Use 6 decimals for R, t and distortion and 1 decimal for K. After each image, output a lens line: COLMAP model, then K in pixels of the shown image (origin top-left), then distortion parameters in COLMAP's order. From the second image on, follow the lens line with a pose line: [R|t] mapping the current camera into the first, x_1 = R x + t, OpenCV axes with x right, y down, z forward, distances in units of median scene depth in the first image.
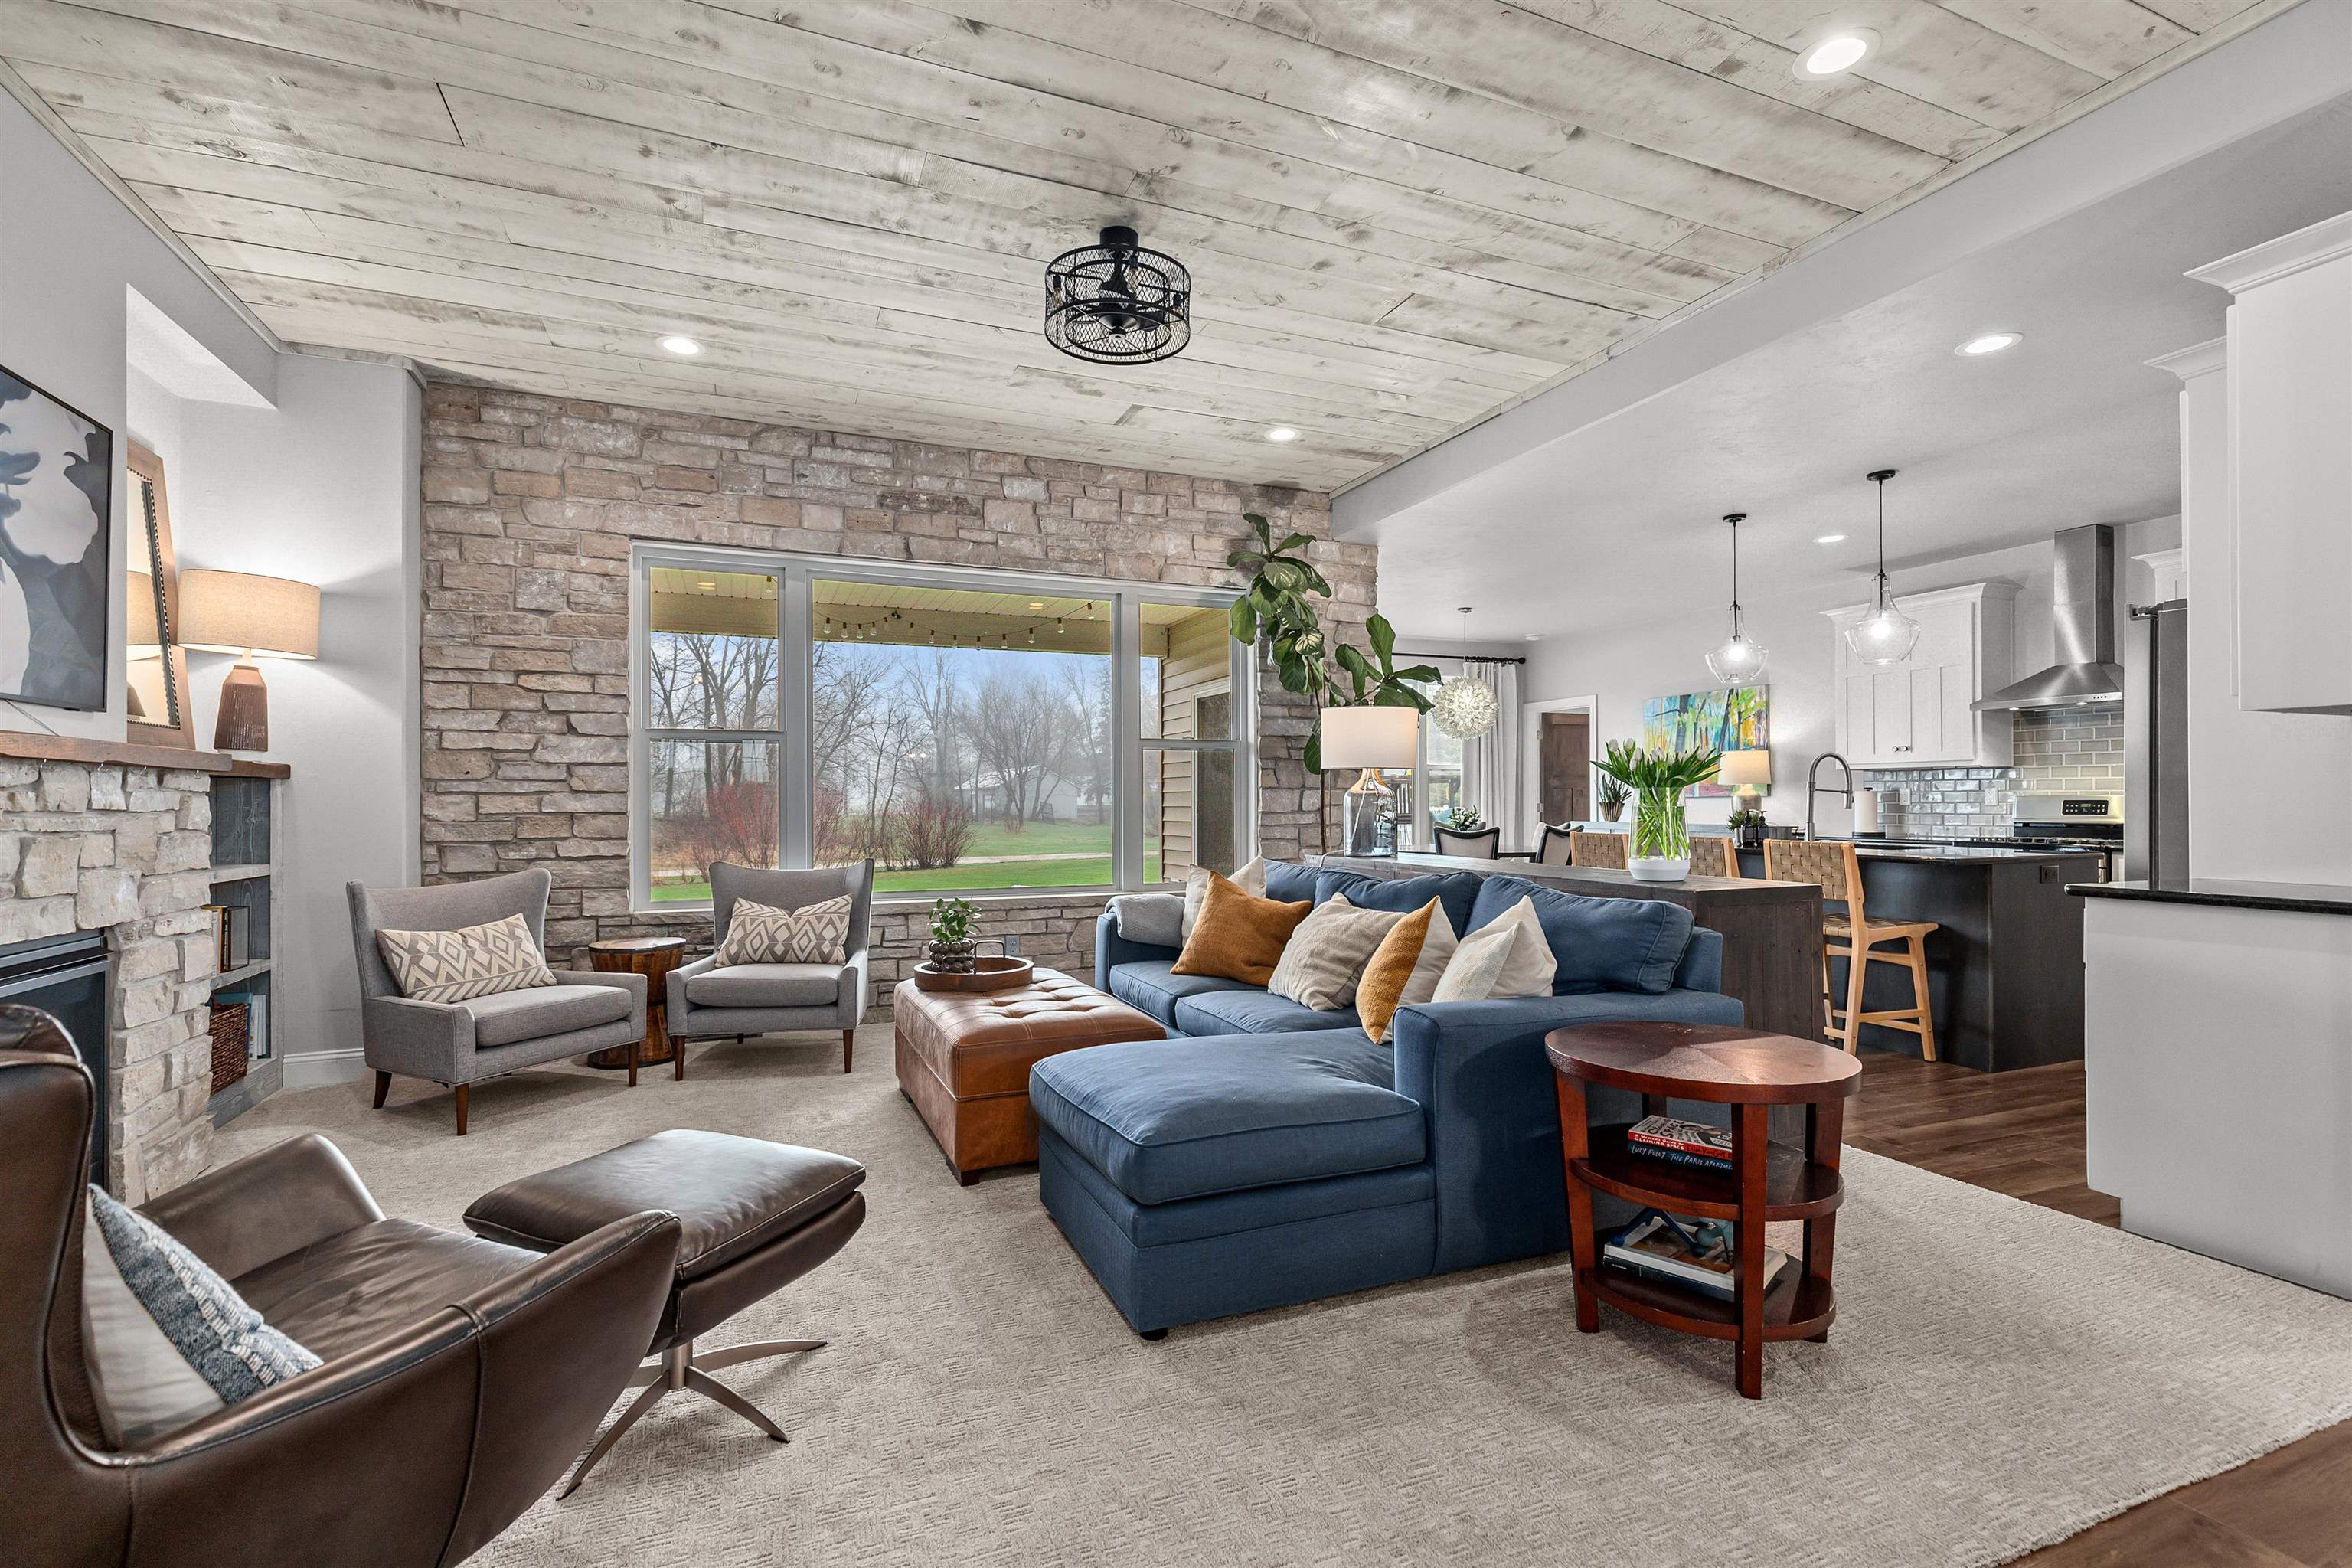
lens RADIAL K [[1060.3, 0, 1168.6], [0, 1060.3, 800.1], [0, 0, 1]] dist [0.005267, -0.001524]
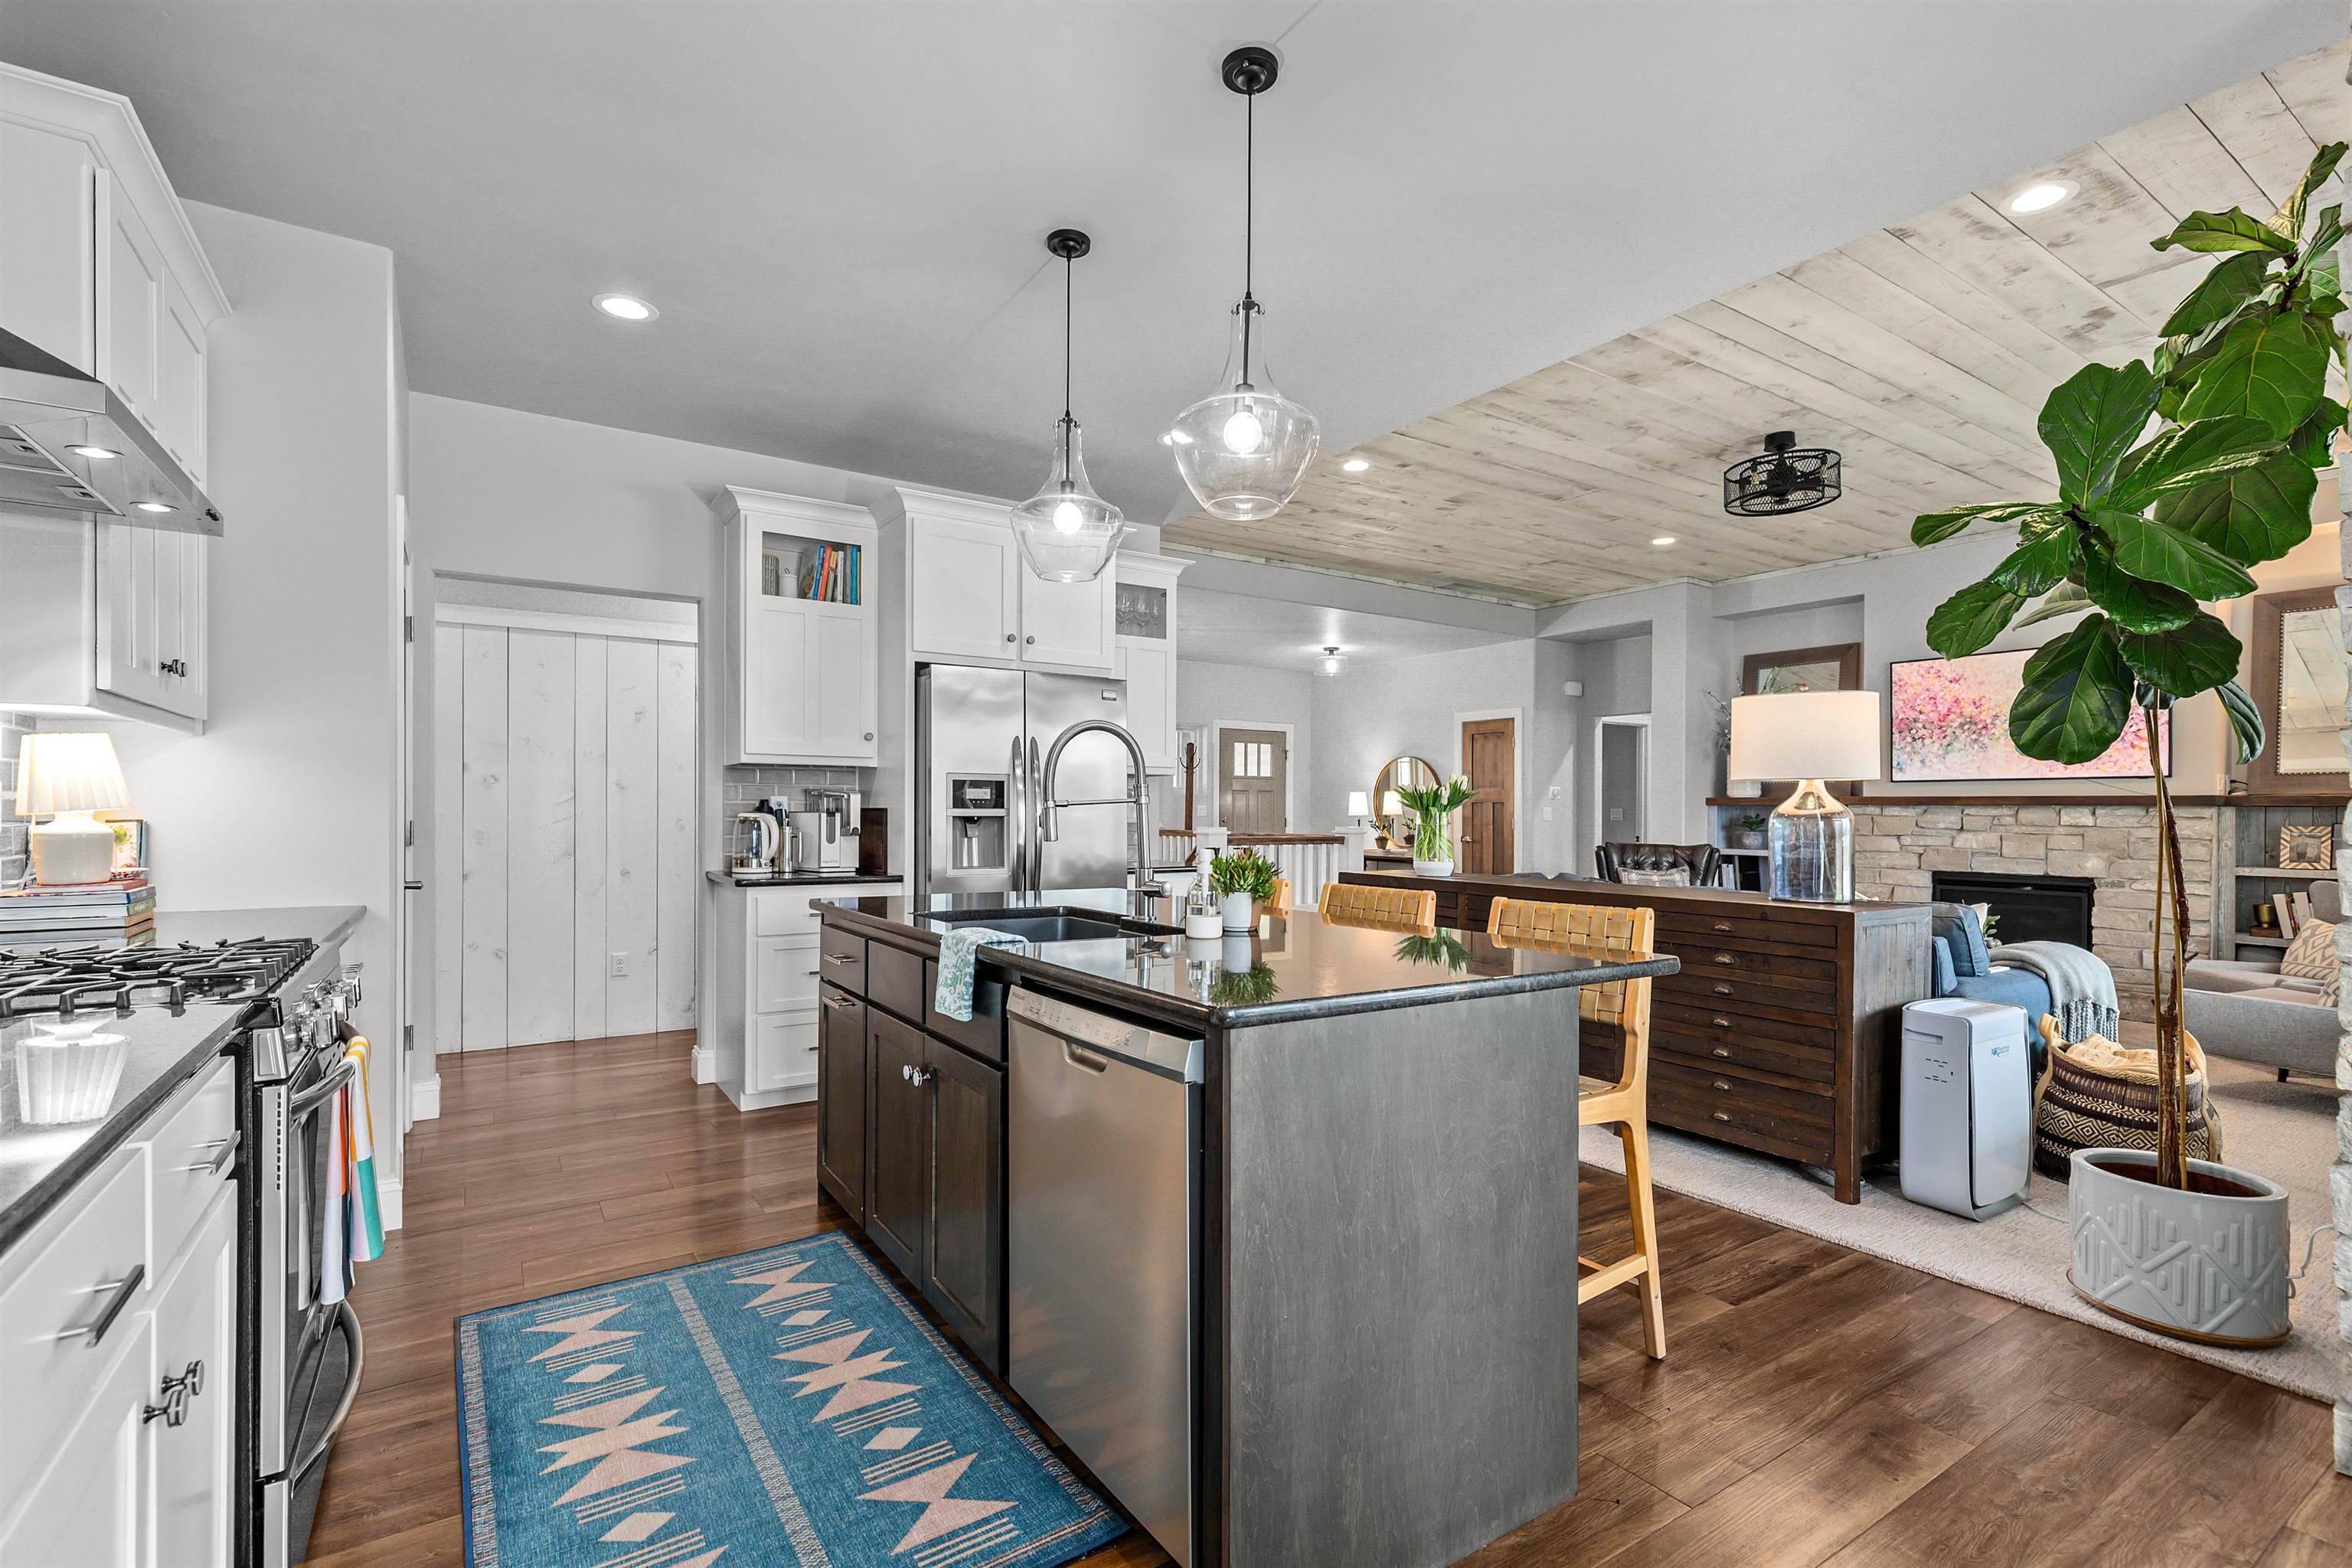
lens RADIAL K [[1060.3, 0, 1180.0], [0, 1060.3, 801.9], [0, 0, 1]] dist [0.005267, -0.001524]
pose [[-0.980134, -0.005647, -0.198257, 0.768302], [-0.003710, 0.999942, -0.010143, -0.005830], [0.198303, -0.009206, -0.980098, 1.658102]]
